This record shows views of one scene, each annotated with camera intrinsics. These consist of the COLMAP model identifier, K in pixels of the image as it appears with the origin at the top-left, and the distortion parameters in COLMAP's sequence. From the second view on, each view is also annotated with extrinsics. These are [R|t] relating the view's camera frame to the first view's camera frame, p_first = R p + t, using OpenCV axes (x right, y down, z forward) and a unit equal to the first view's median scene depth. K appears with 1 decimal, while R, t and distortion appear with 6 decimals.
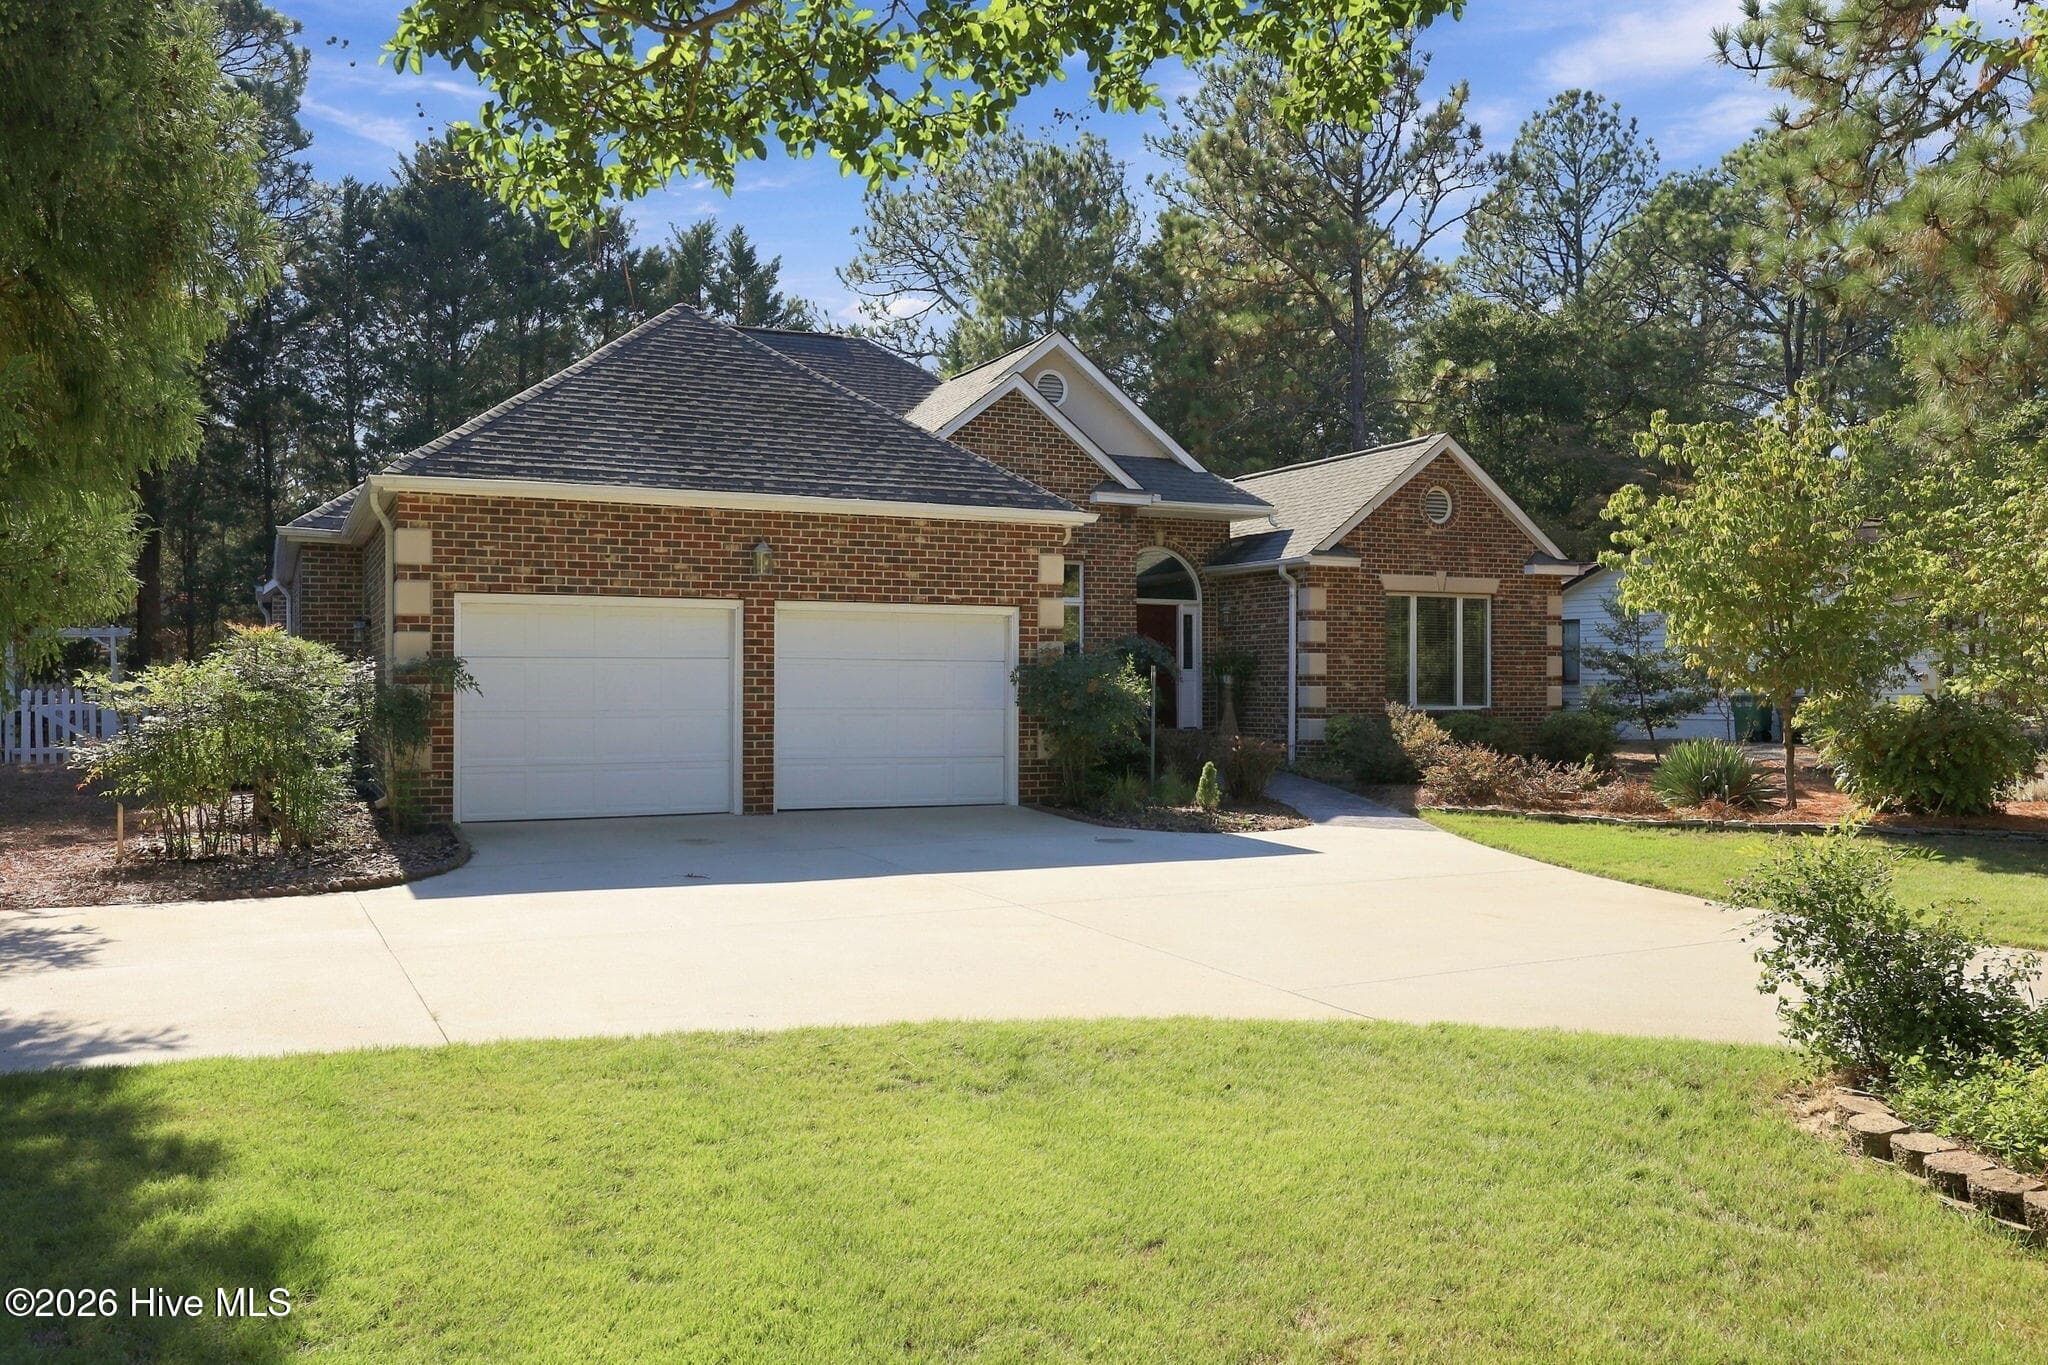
lens RADIAL K [[1607.0, 0, 1030.7], [0, 1607.0, 677.7], [0, 0, 1]] dist [0.009737, 0.012482]
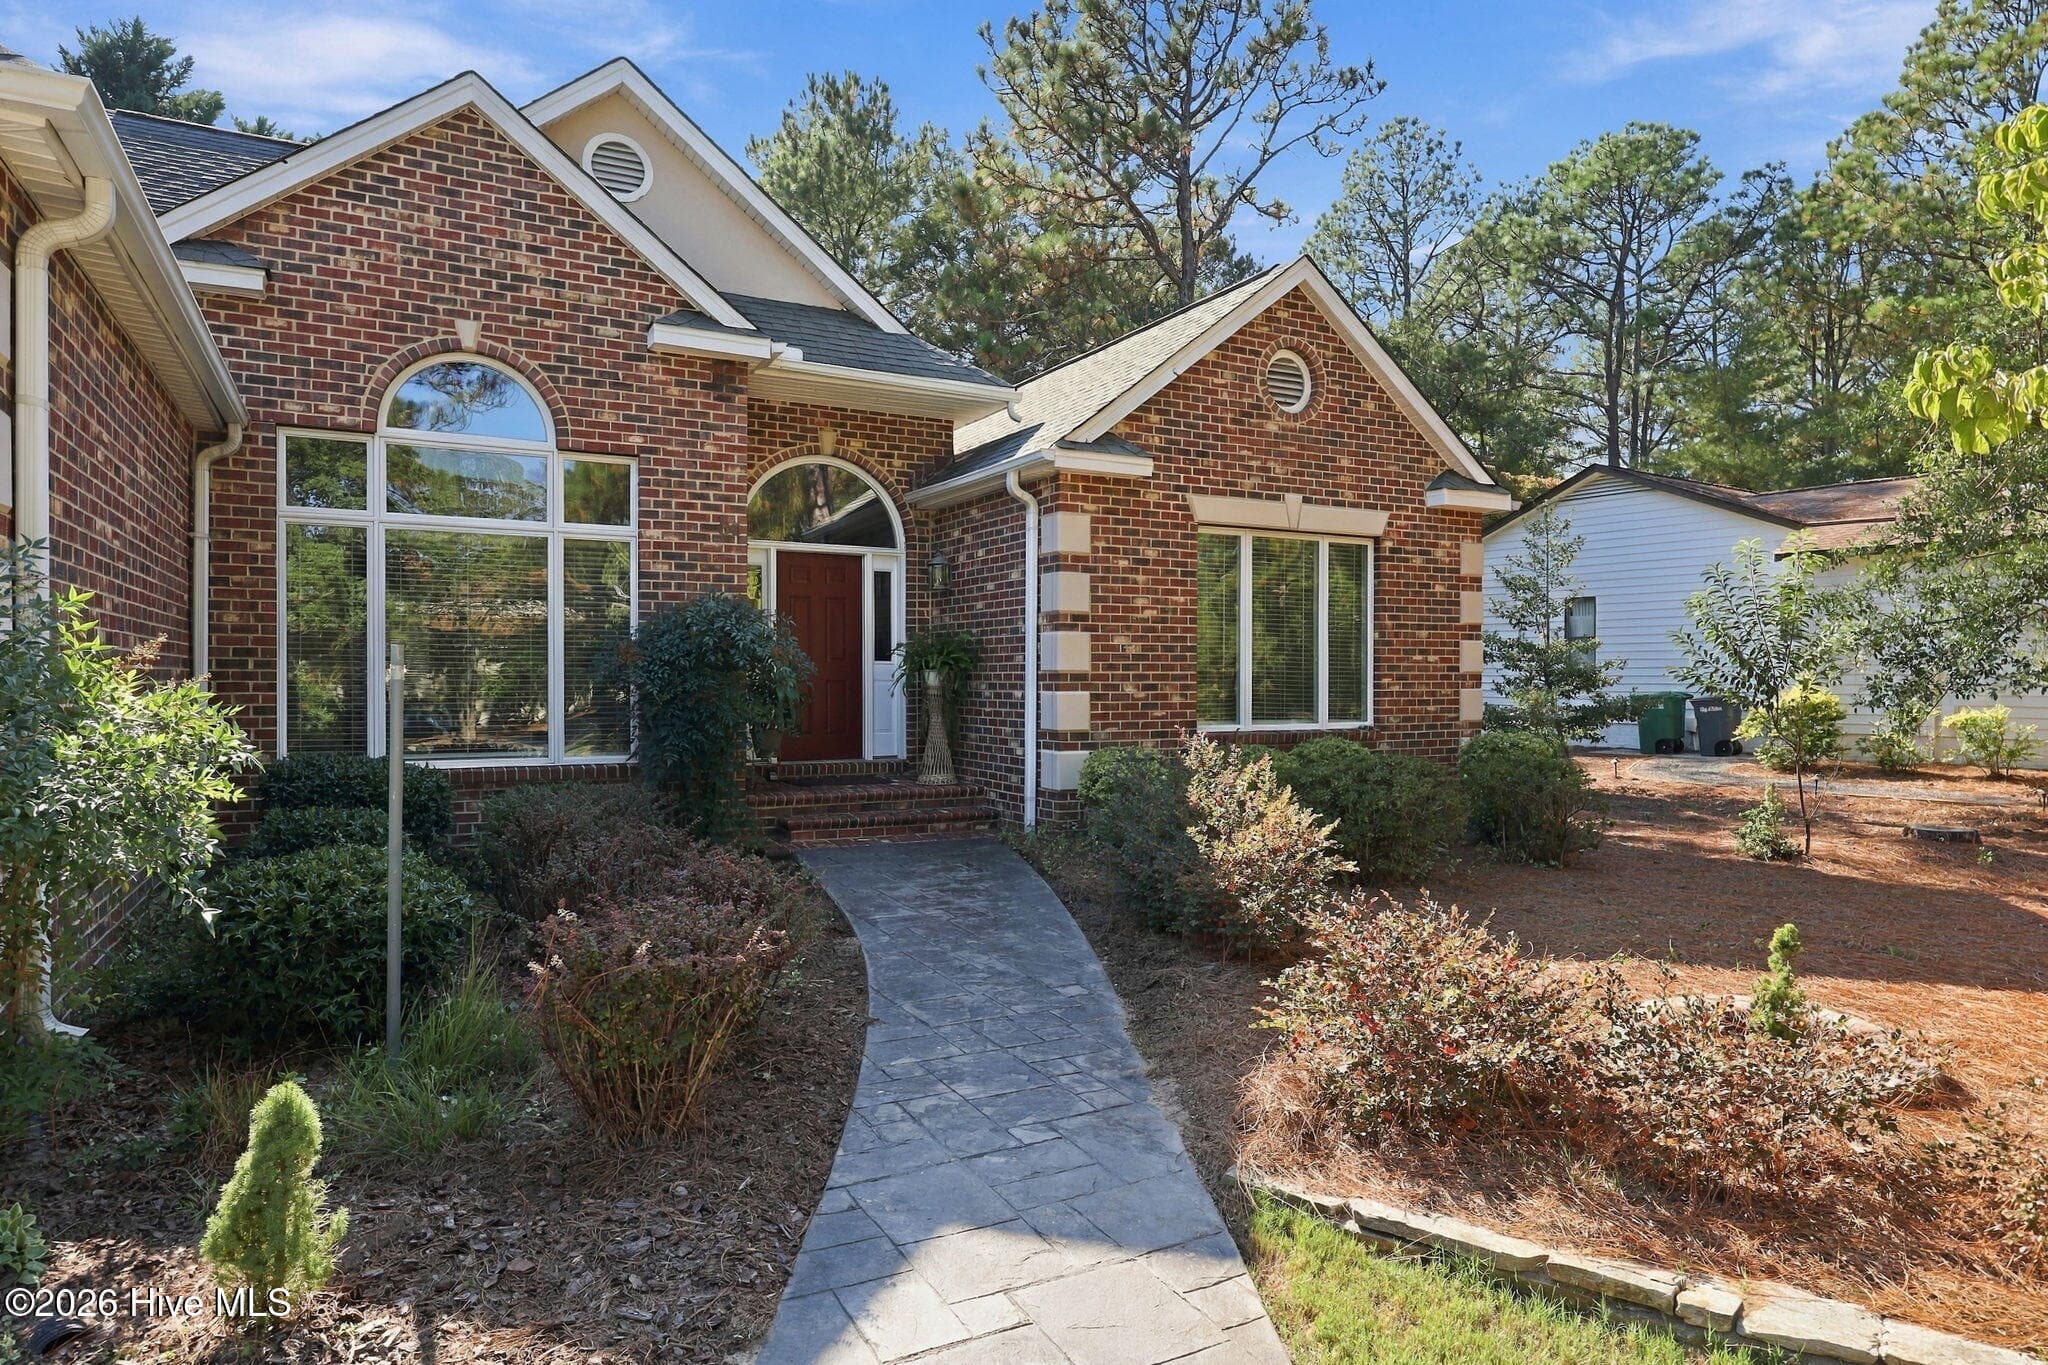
lens RADIAL K [[1213.0, 0, 1037.2], [0, 1213.0, 687.6], [0, 0, 1]] dist [0.007798, -0.000838]
pose [[0.998287, 0.000540, 0.058506, 0.189866], [-0.001387, 0.999895, 0.014444, -0.002913], [-0.058492, -0.014500, 0.998183, 0.784842]]
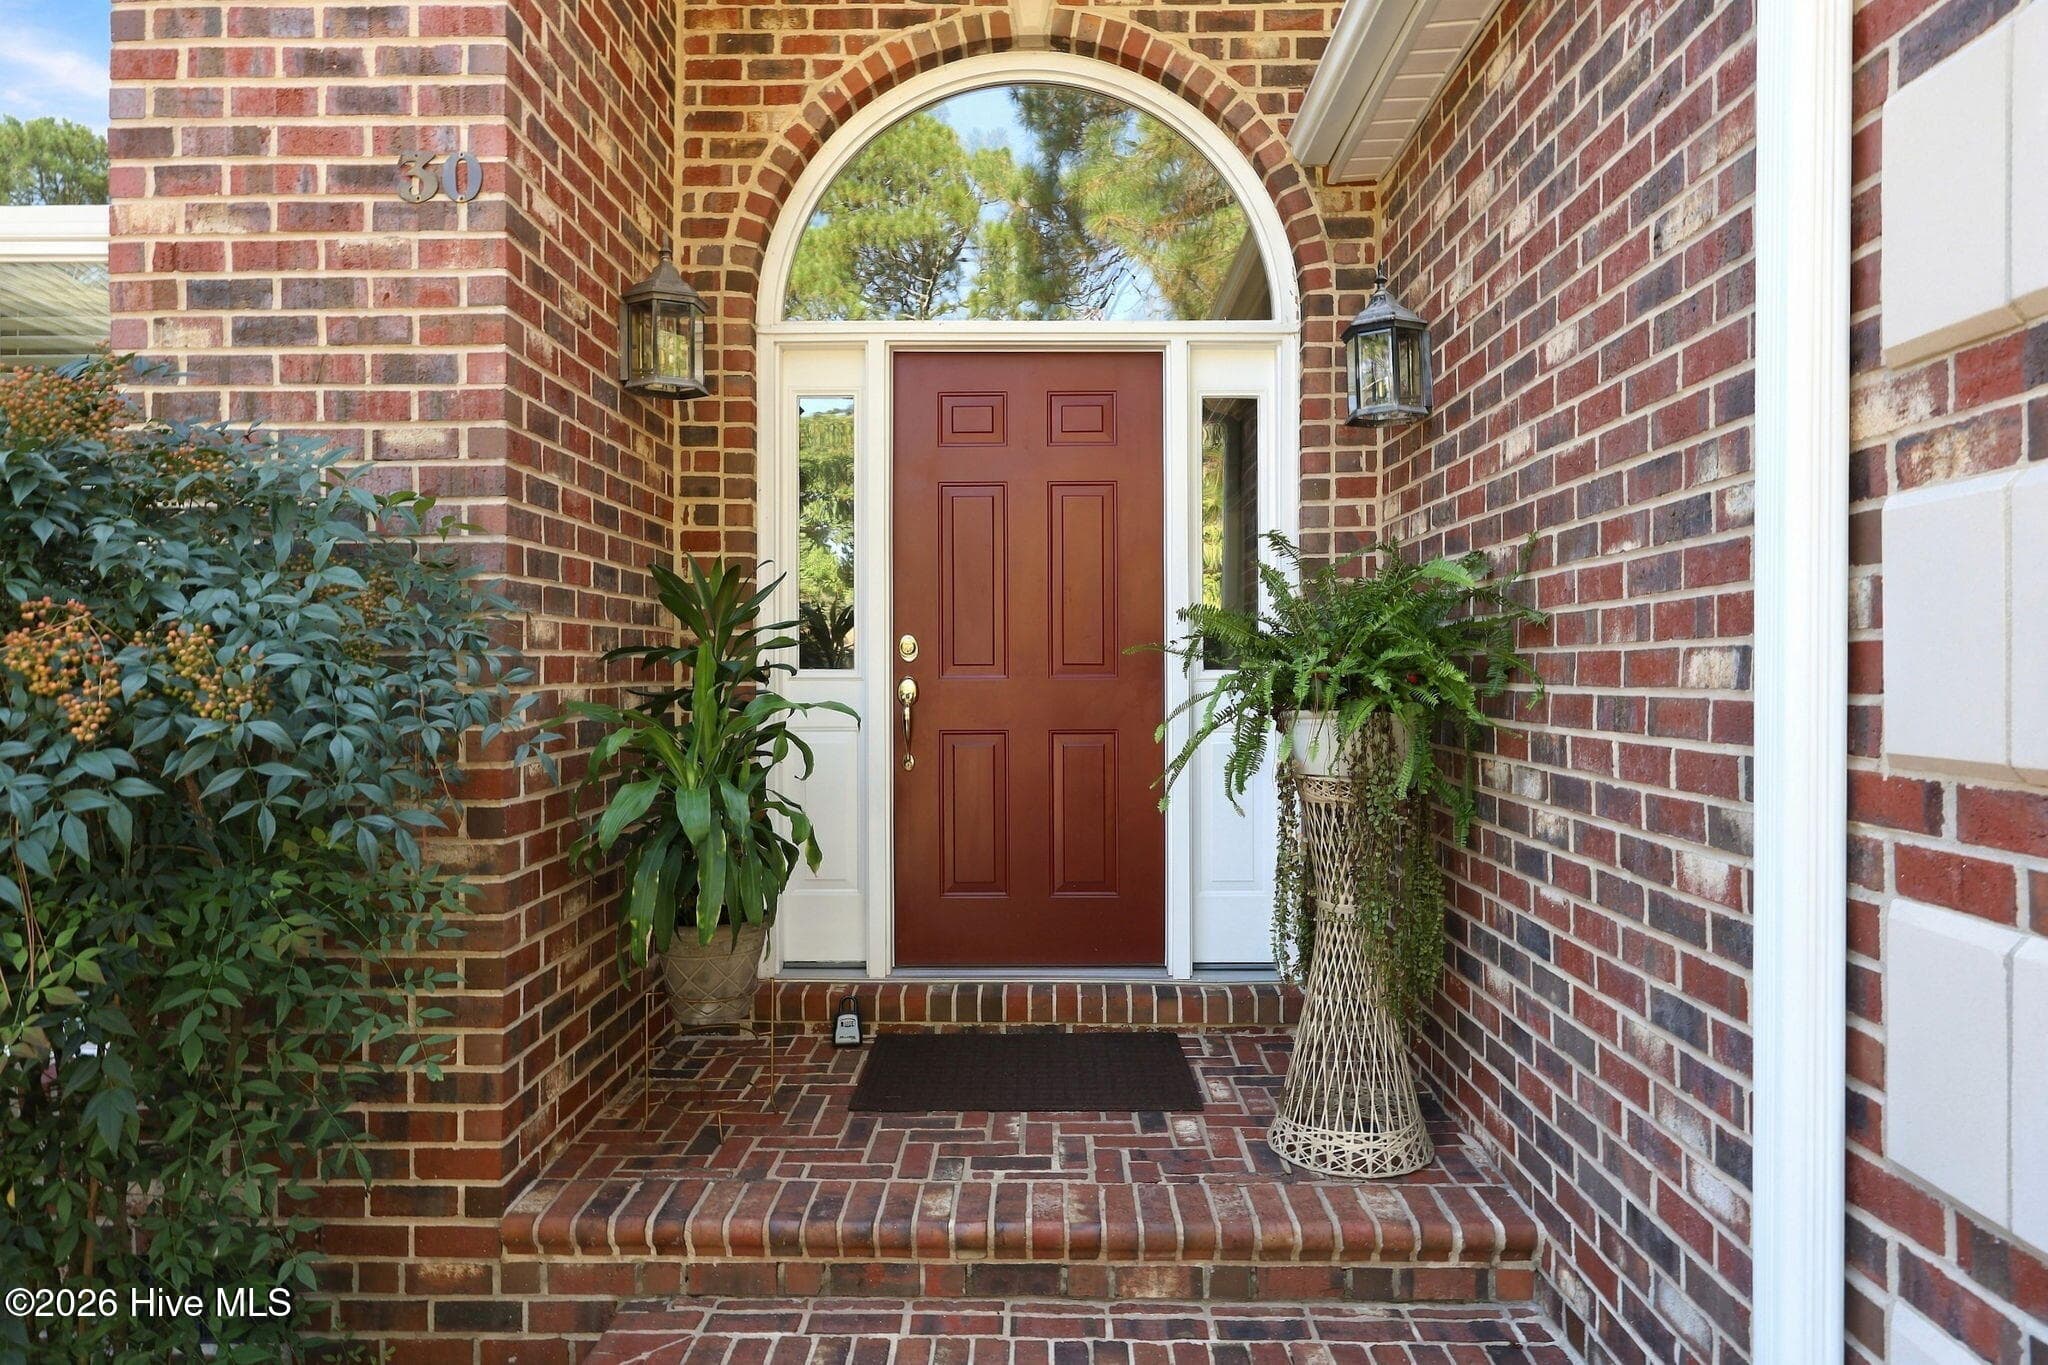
lens RADIAL K [[1213.0, 0, 1029.0], [0, 1213.0, 666.3], [0, 0, 1]] dist [0.007798, -0.000838]
pose [[0.893620, -0.001037, -0.448823, 0.209908], [0.003075, 0.999988, 0.003813, -0.009433], [0.448814, -0.004788, 0.893613, 1.250186]]
